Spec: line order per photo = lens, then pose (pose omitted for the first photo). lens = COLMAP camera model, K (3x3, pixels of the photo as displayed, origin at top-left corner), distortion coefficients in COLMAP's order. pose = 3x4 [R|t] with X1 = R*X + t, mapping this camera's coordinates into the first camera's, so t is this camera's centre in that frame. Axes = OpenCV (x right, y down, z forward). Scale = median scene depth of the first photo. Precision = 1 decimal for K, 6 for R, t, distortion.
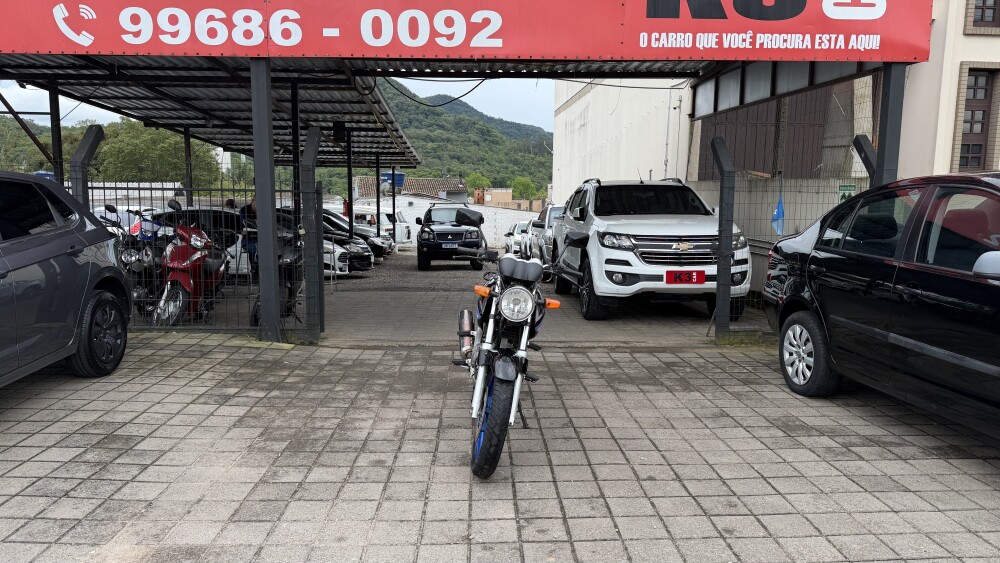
lens RADIAL K [[710.9, 0, 504.7], [0, 710.9, 283.6], [0, 0, 1]] dist [0.097244, -0.130648]
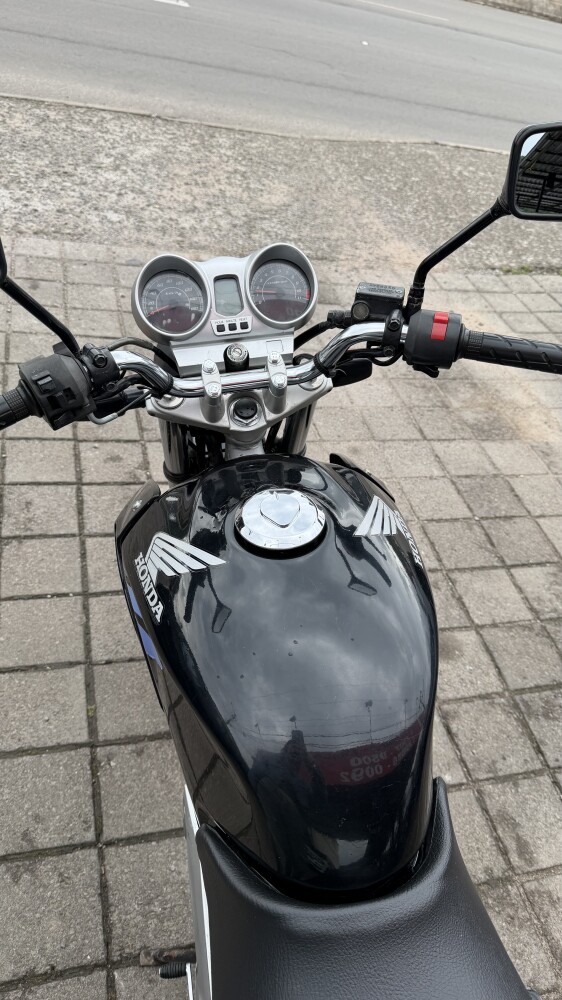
lens RADIAL K [[701.7, 0, 281.0], [0, 701.7, 500.0], [0, 0, 1]] dist [0.035330, -0.066214]
pose [[-0.959475, -0.002760, -0.281779, 0.045409], [-0.217134, 0.644596, 0.733041, -0.096206], [0.179610, 0.764518, -0.619074, 0.754893]]
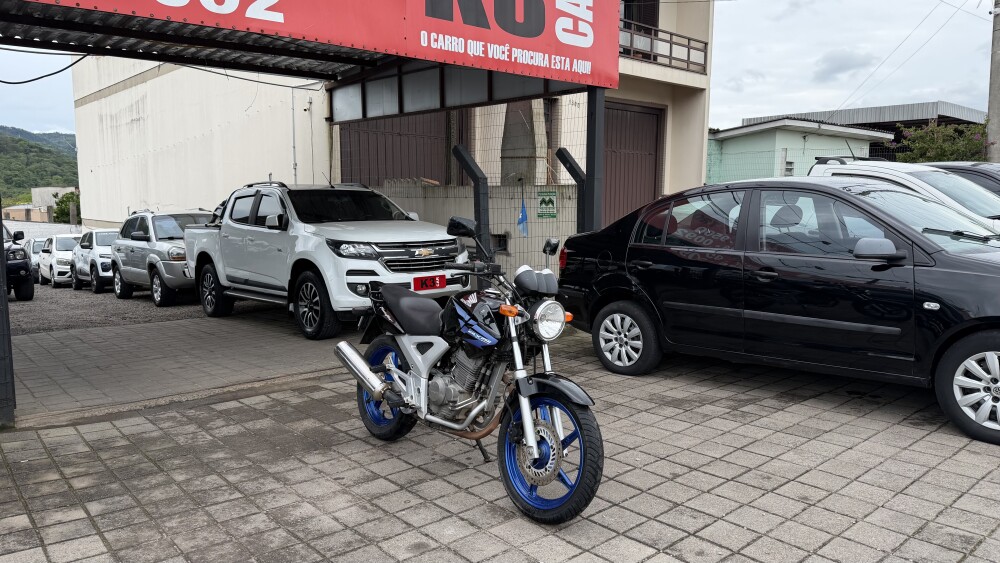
lens RADIAL K [[712.4, 0, 514.0], [0, 712.4, 274.0], [0, 0, 1]] dist [0.088751, -0.127656]
pose [[0.772472, -0.075233, 0.630577, -0.352616], [0.089224, 0.995966, 0.009526, -0.025282], [-0.628750, 0.048904, 0.776068, 0.202152]]
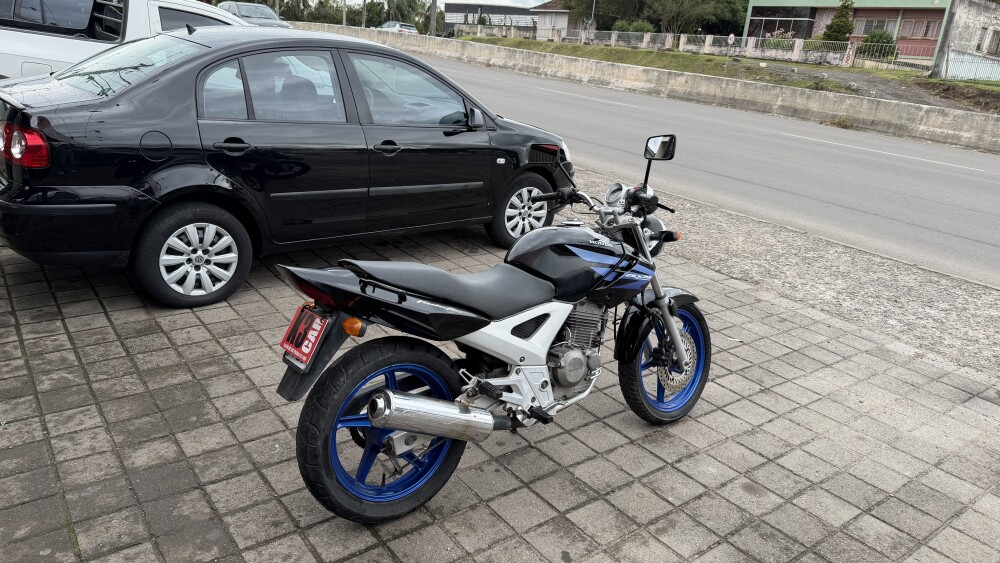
lens RADIAL K [[676.4, 0, 513.9], [0, 676.4, 315.7], [0, 0, 1]] dist [0.058116, -0.105306]
pose [[-0.585415, -0.346101, 0.733147, -0.307364], [0.007400, 0.901981, 0.431712, -0.140585], [-0.810700, 0.258156, -0.525472, 0.959029]]
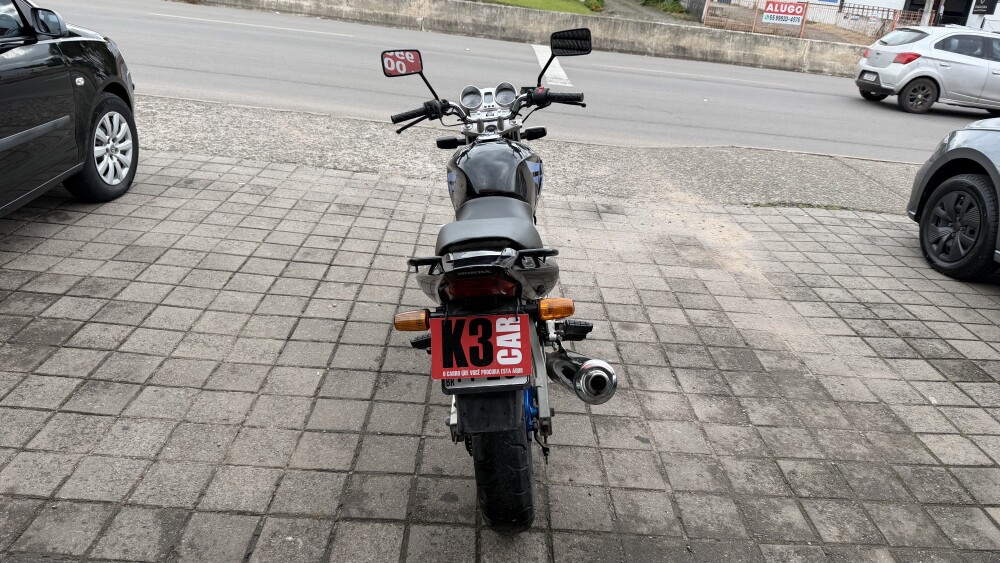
lens RADIAL K [[668.8, 0, 498.5], [0, 668.8, 293.8], [0, 0, 1]] dist [0.031114, -0.033561]
pose [[-0.995440, -0.094304, -0.014345, 0.002517], [-0.088032, 0.850305, 0.518876, -0.133985], [-0.036734, 0.517773, -0.854729, 1.073719]]
